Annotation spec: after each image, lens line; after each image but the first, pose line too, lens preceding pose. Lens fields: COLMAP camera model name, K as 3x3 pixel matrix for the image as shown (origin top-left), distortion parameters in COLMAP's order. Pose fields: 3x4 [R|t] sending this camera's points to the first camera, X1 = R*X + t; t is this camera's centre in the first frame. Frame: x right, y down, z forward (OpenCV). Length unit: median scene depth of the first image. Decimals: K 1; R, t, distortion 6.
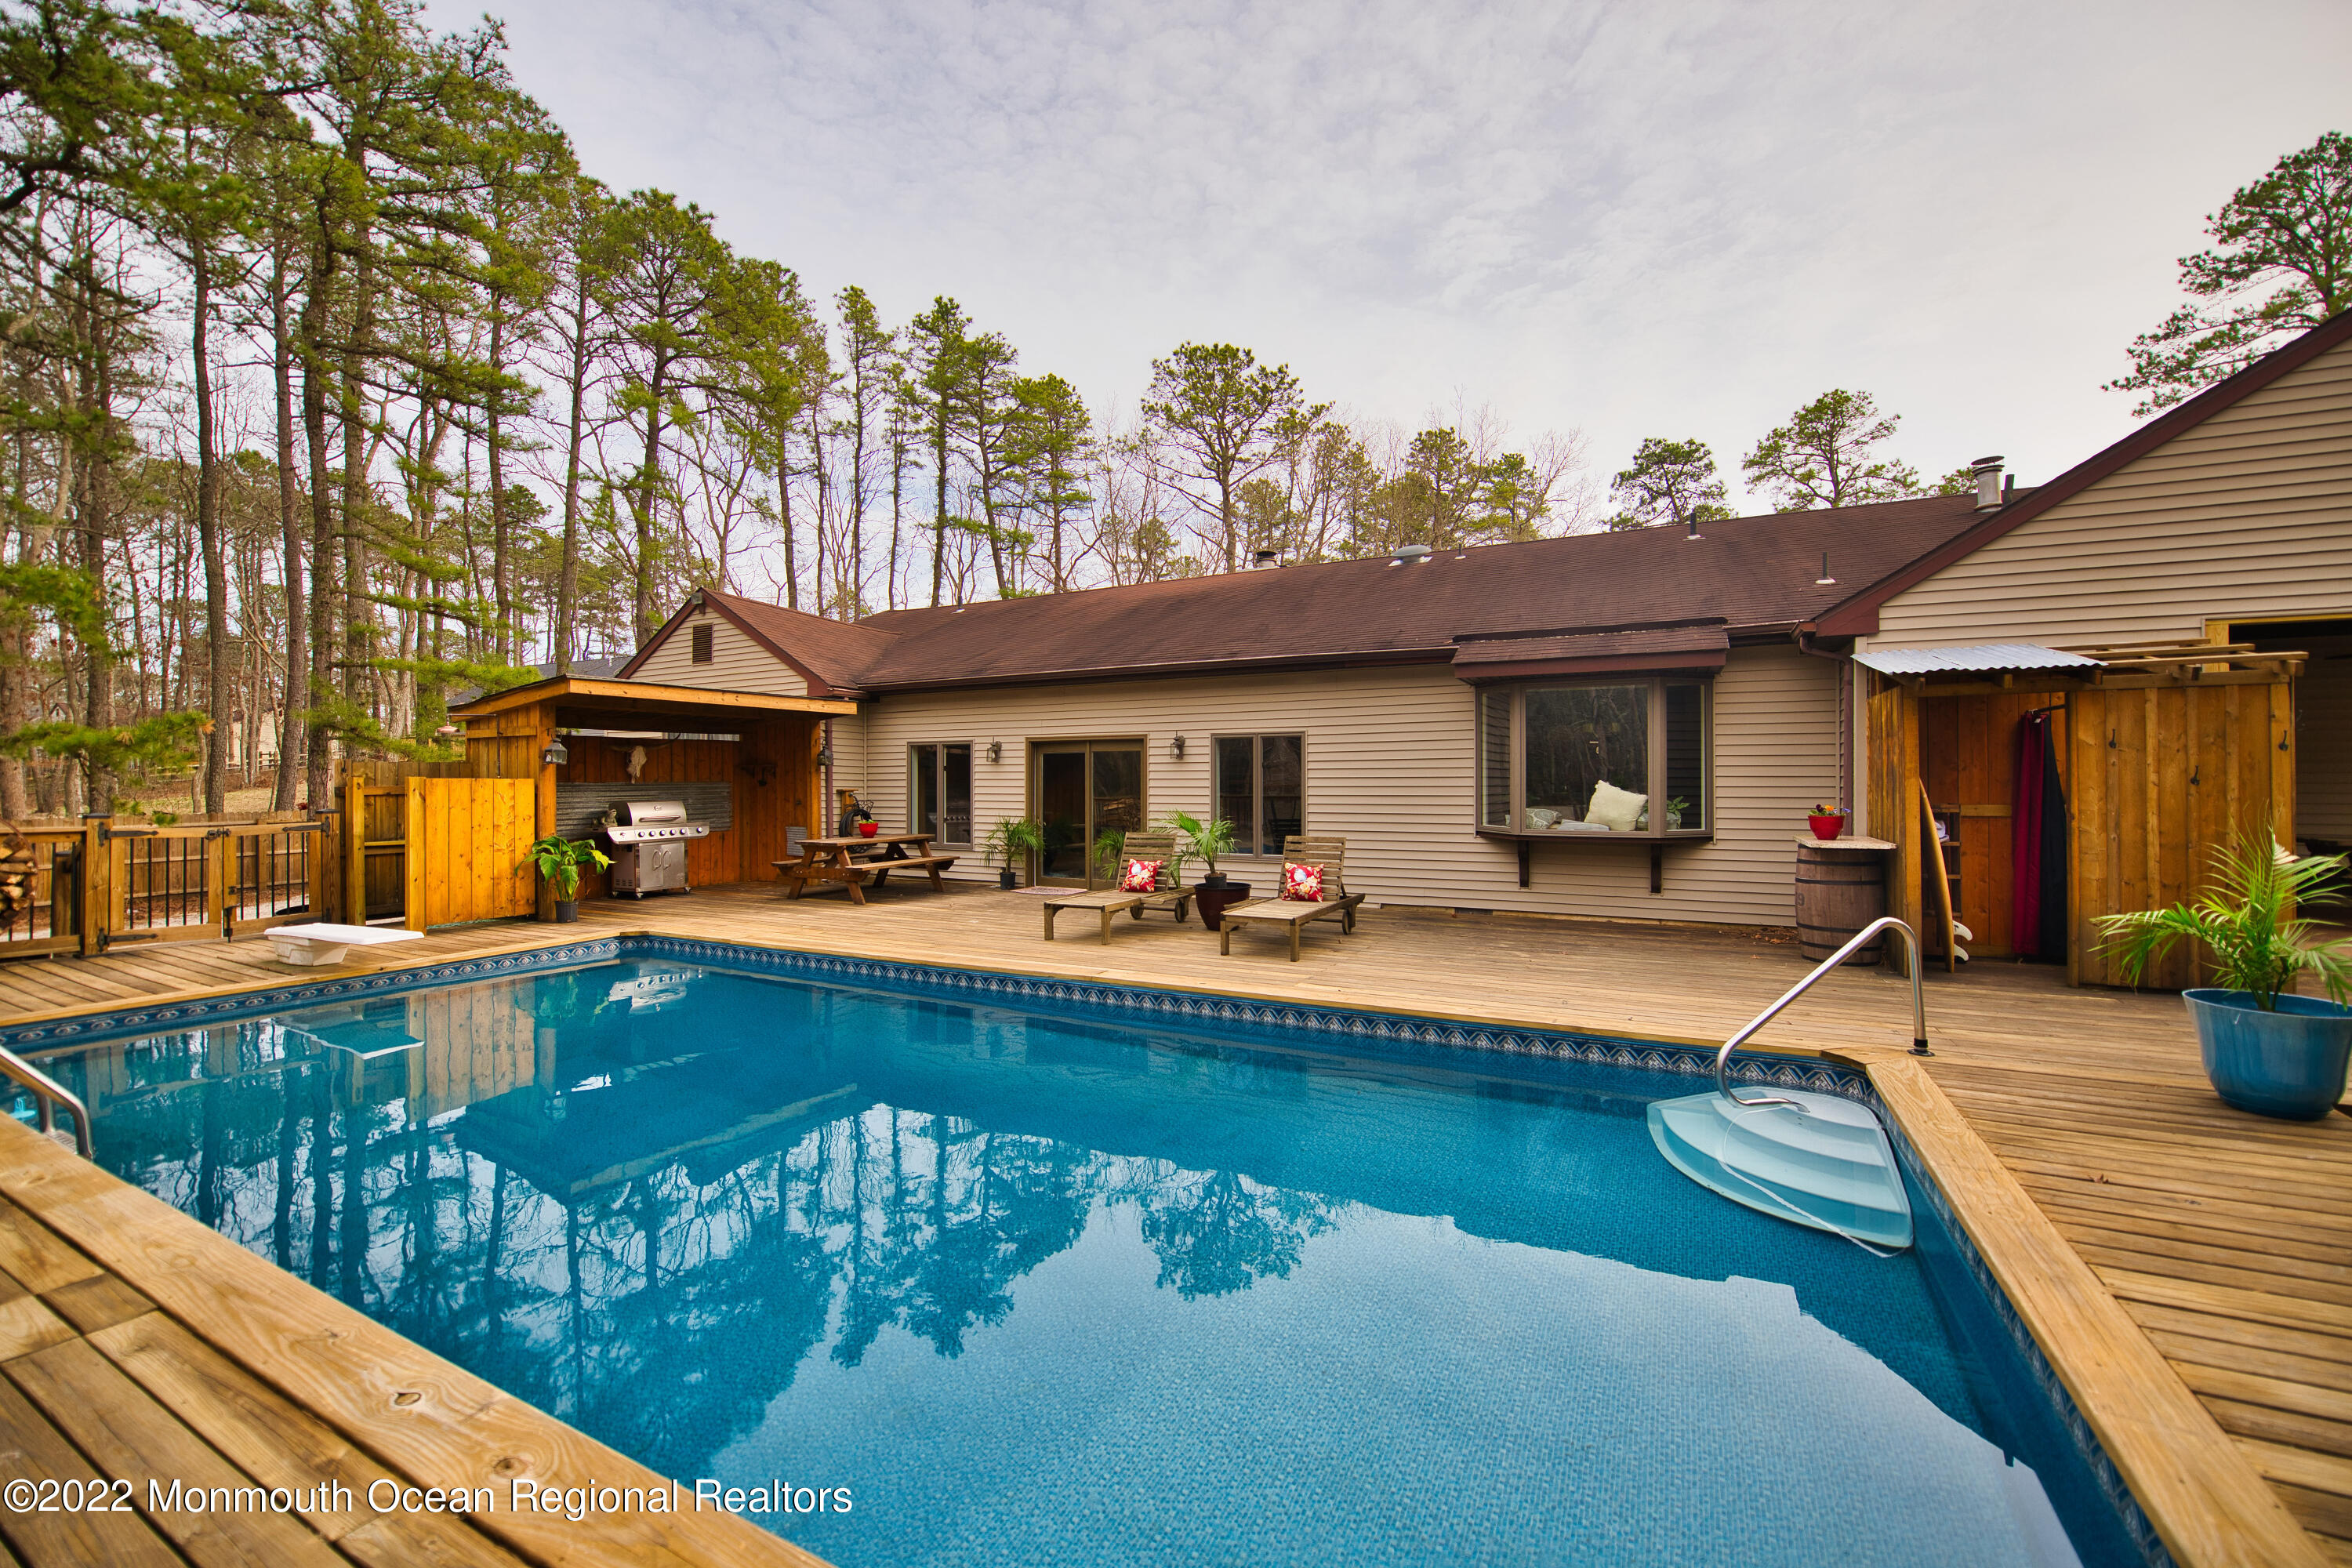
lens RADIAL K [[946.3, 0, 1188.6], [0, 946.3, 779.3], [0, 0, 1]] dist [-0.016684, -0.001805]
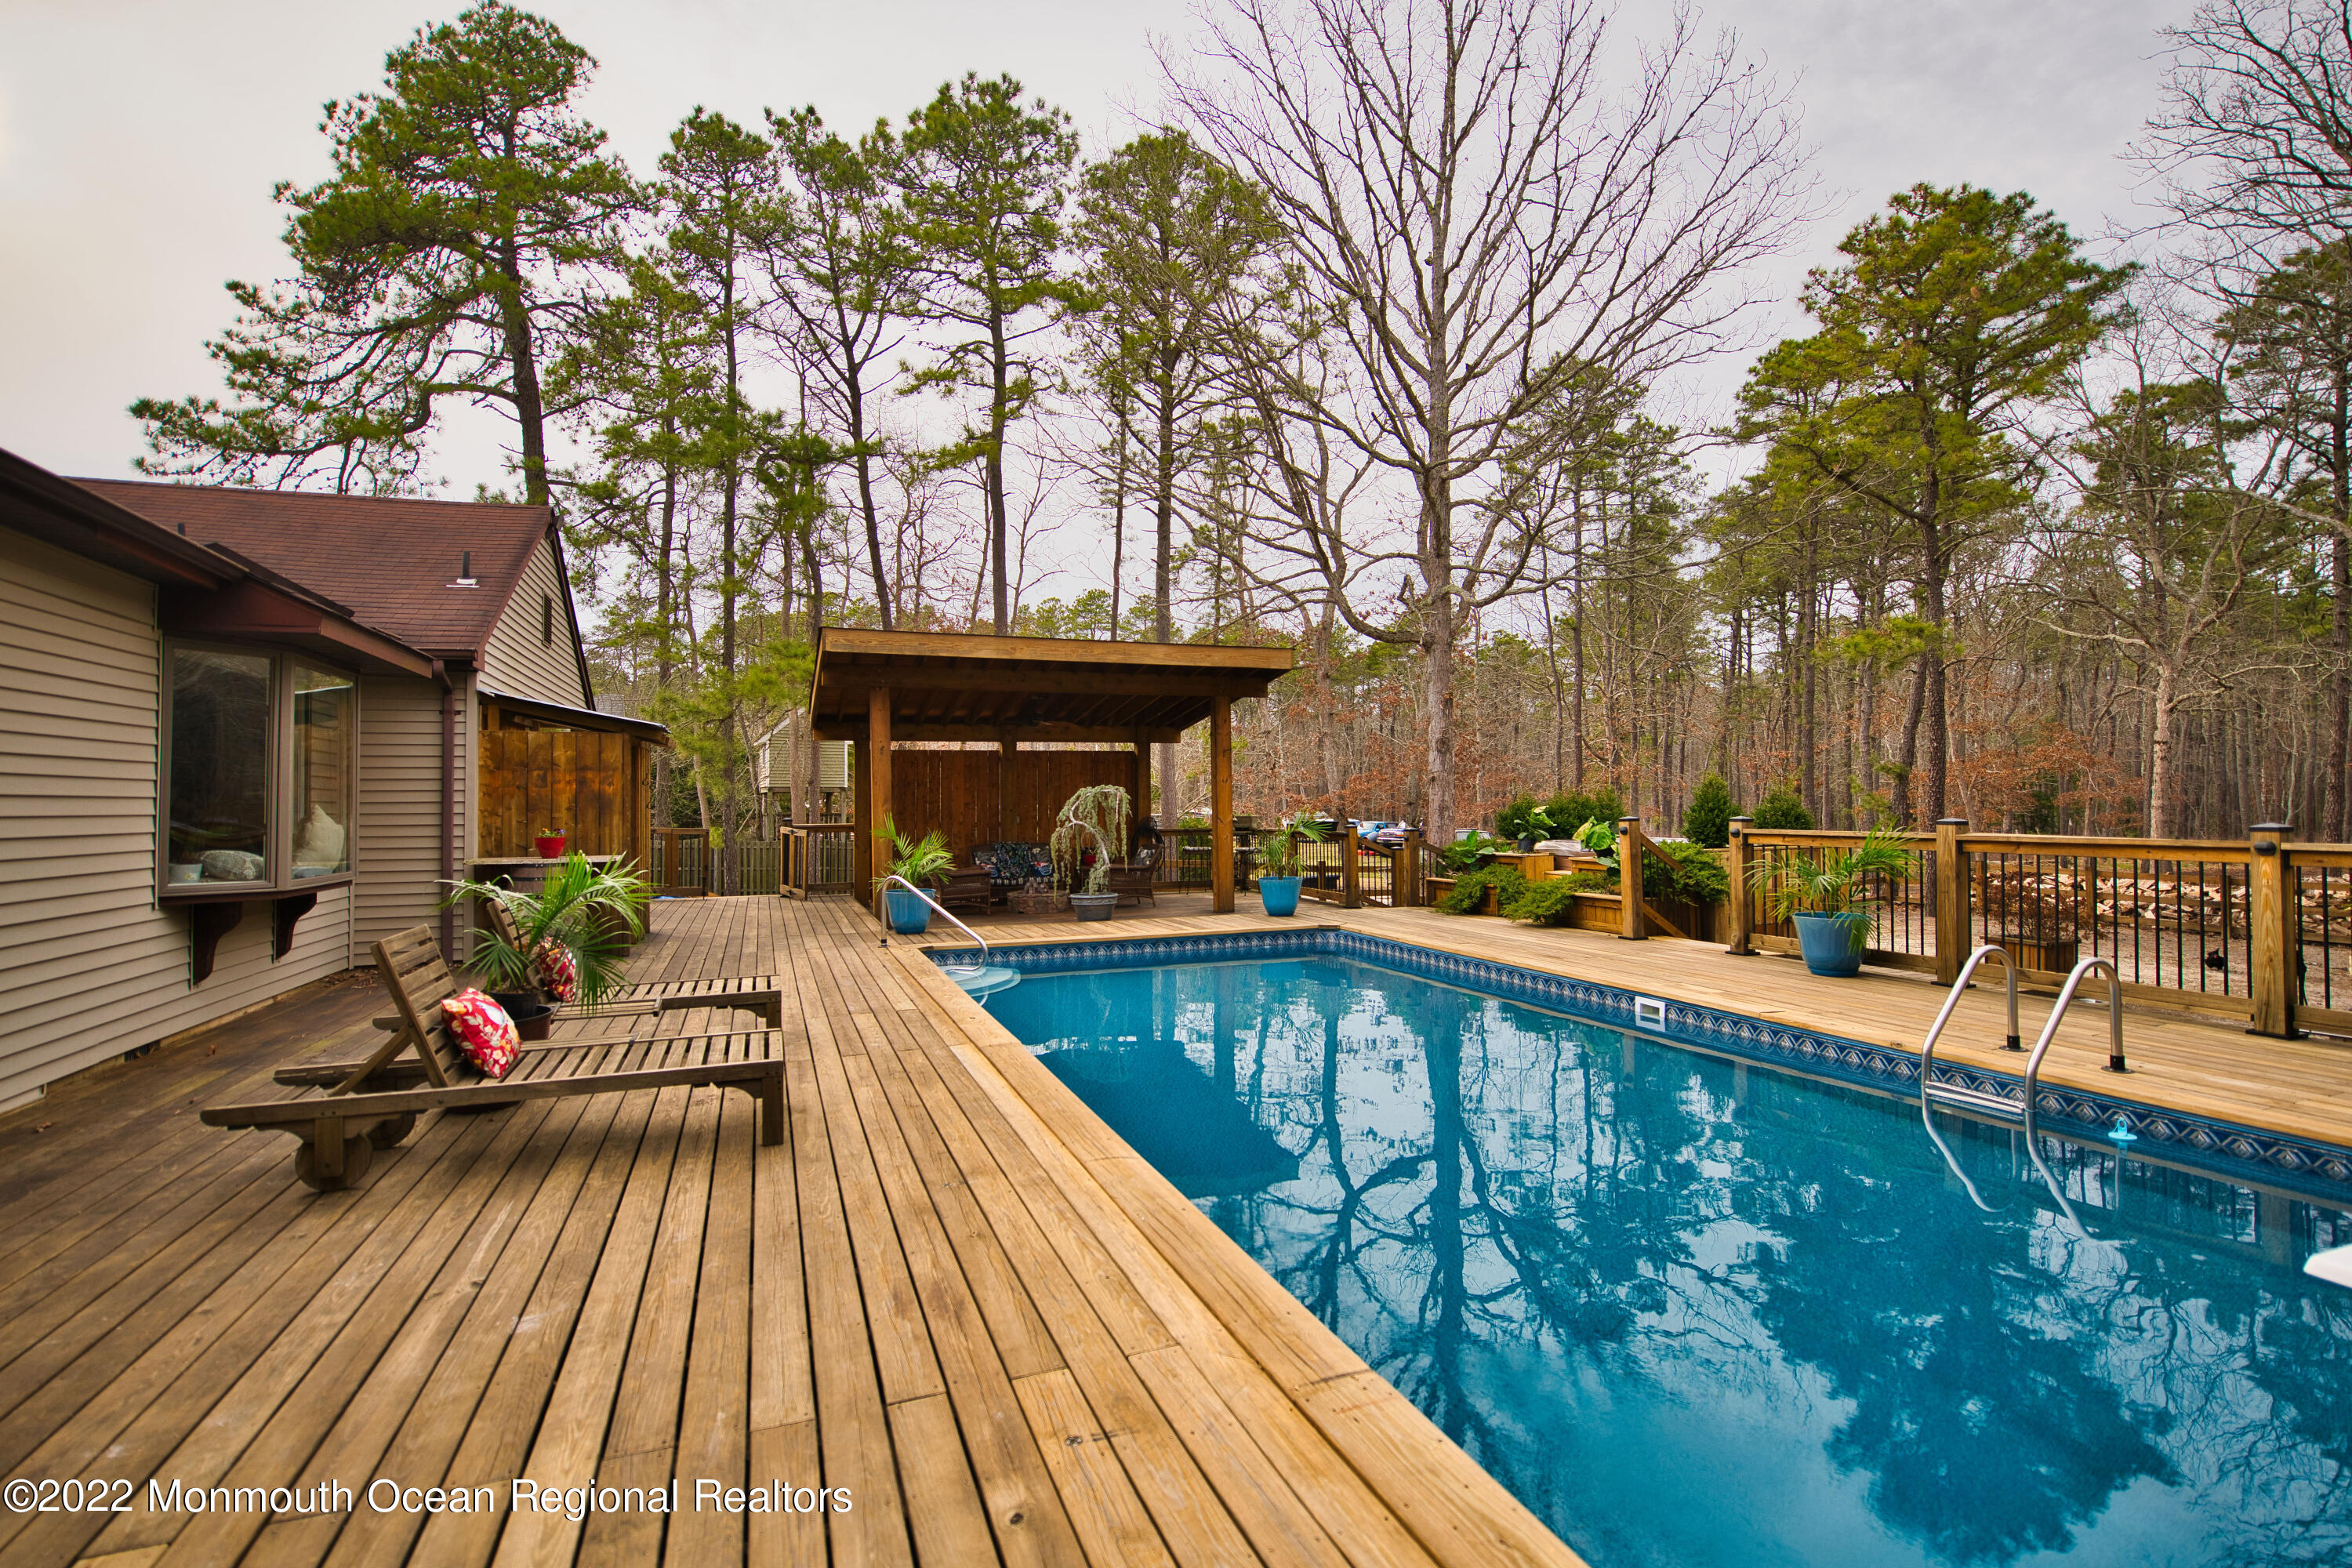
lens RADIAL K [[1088.5, 0, 1184.0], [0, 1088.5, 781.4], [0, 0, 1]] dist [-0.005111, -0.000504]
pose [[-0.751065, 0.018937, 0.659957, -0.387157], [0.003974, 0.999700, -0.024163, 0.003390], [-0.660216, -0.015525, -0.750915, 0.781154]]
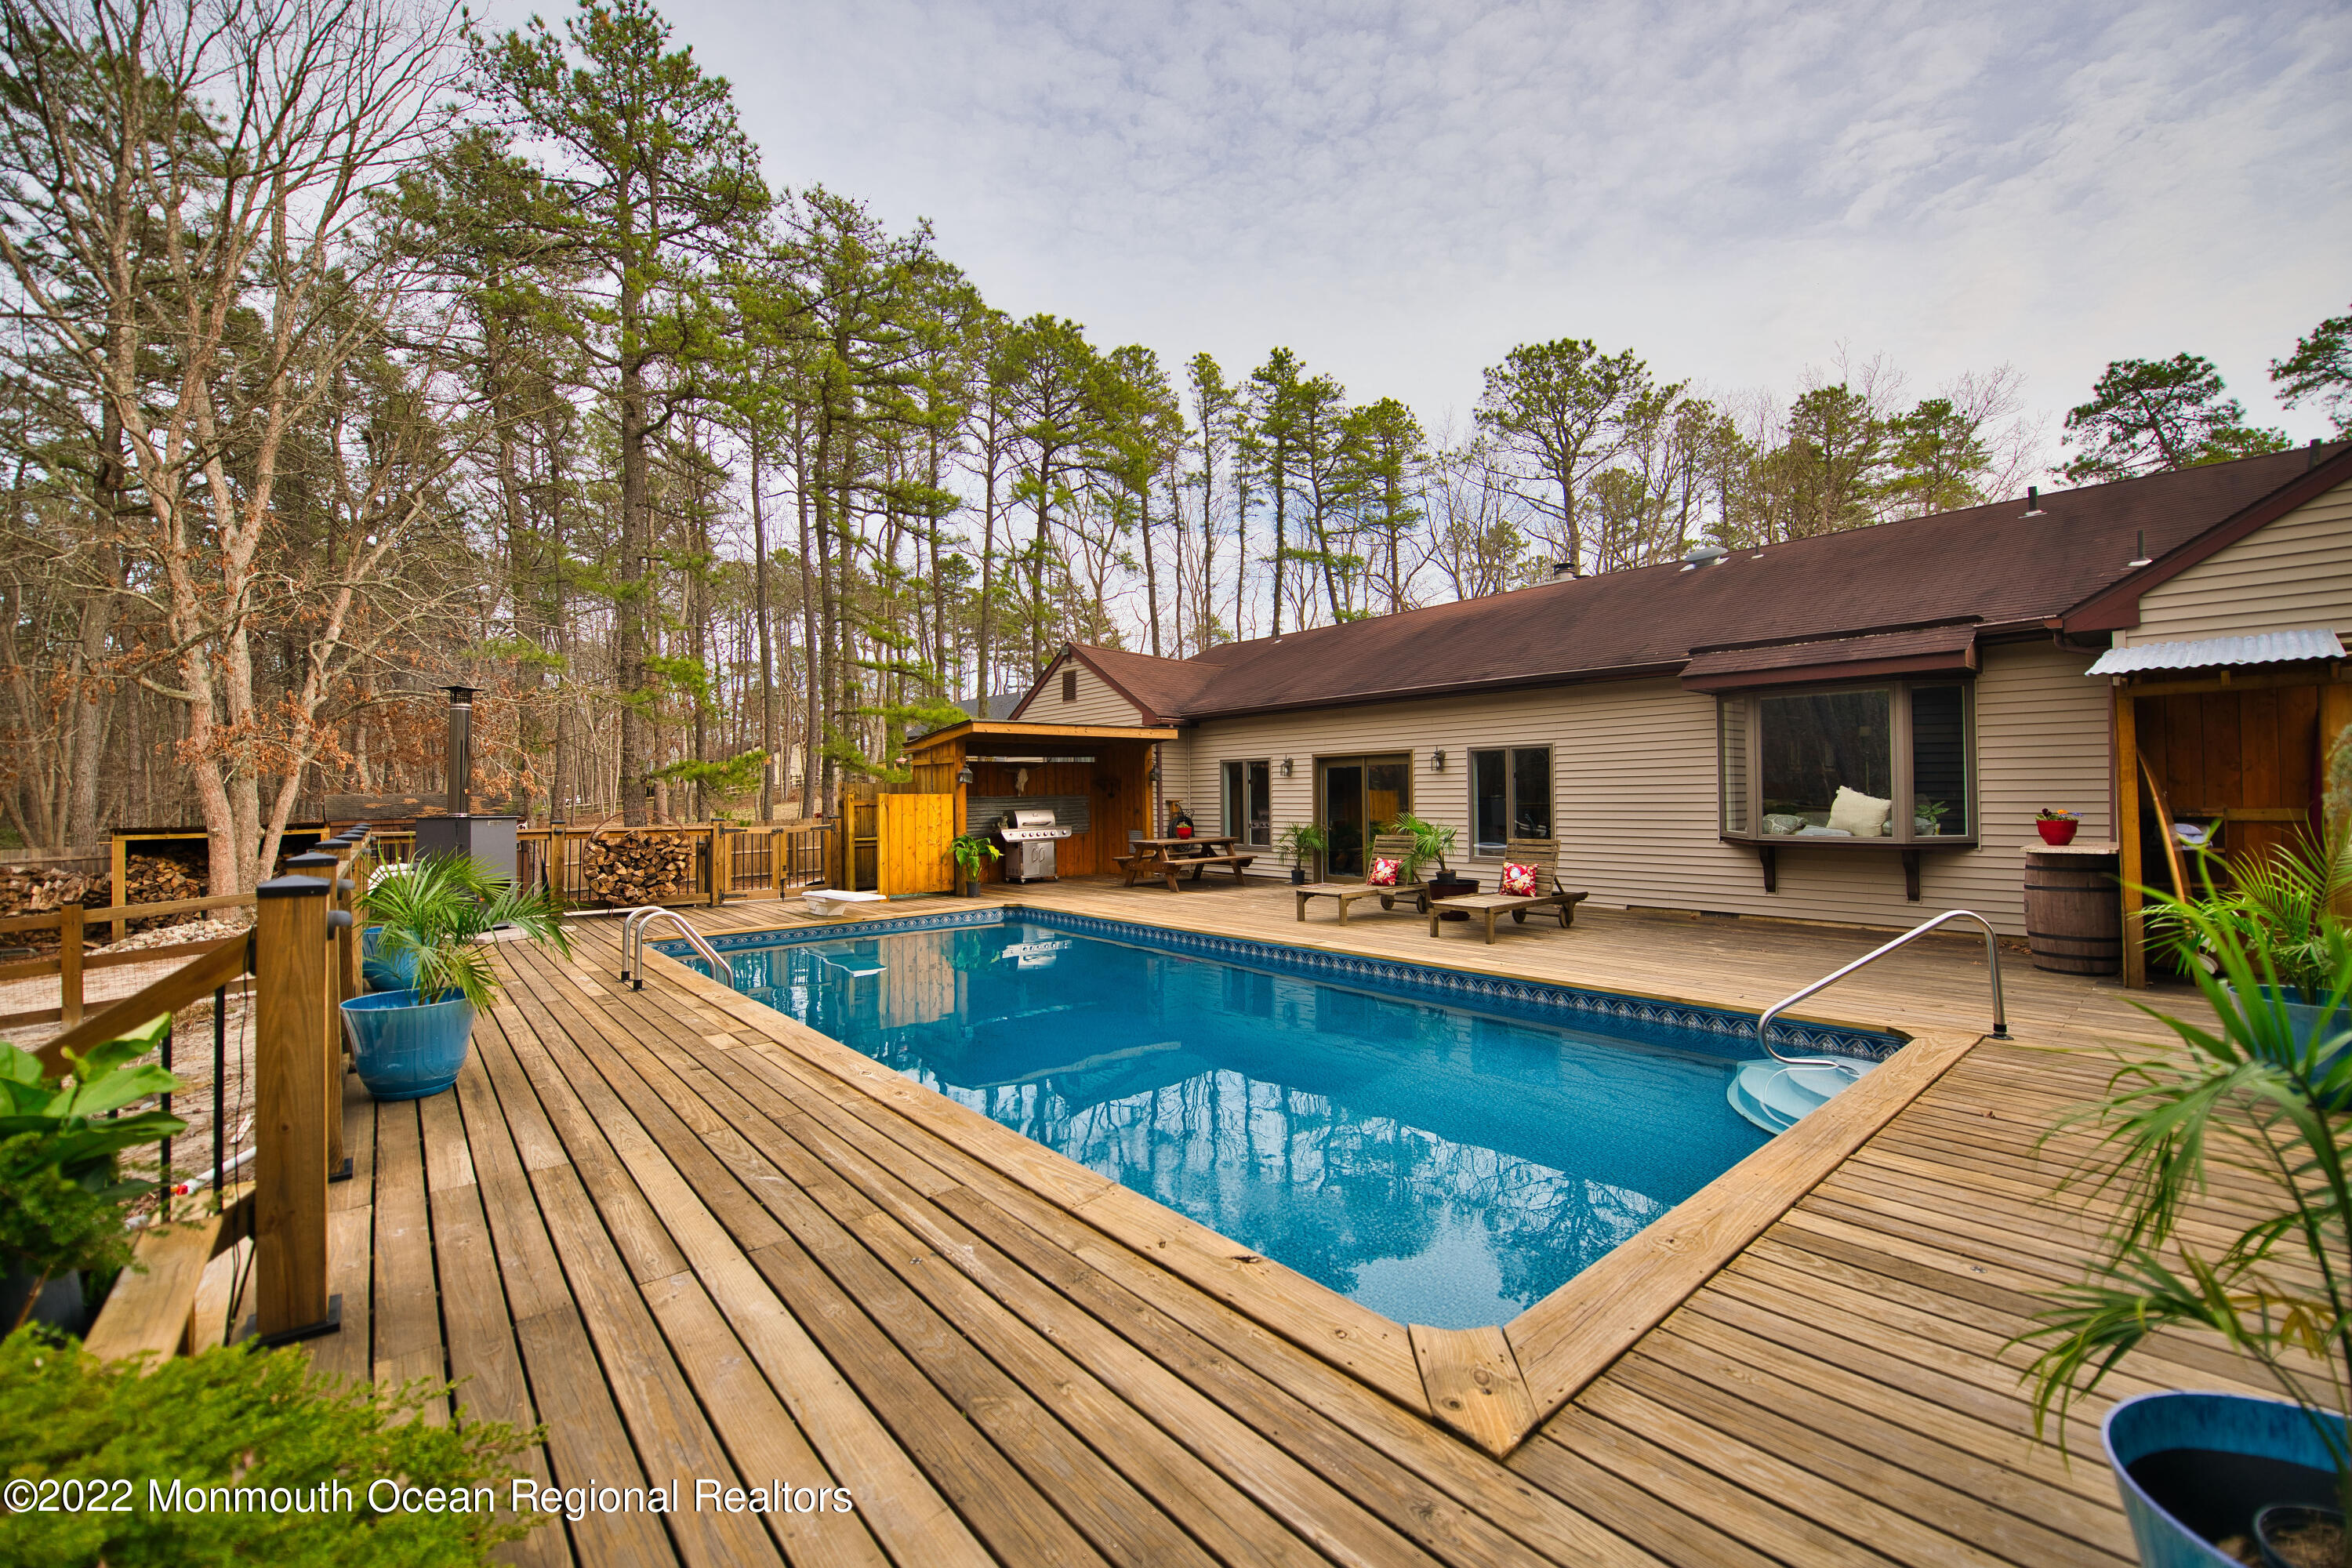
lens RADIAL K [[946.3, 0, 1179.4], [0, 946.3, 782.8], [0, 0, 1]] dist [-0.016684, -0.001805]
pose [[0.923222, -0.013487, -0.384031, 0.113125], [0.011018, 0.999902, -0.008628, -0.000788], [0.384110, 0.003735, 0.923280, -0.124619]]
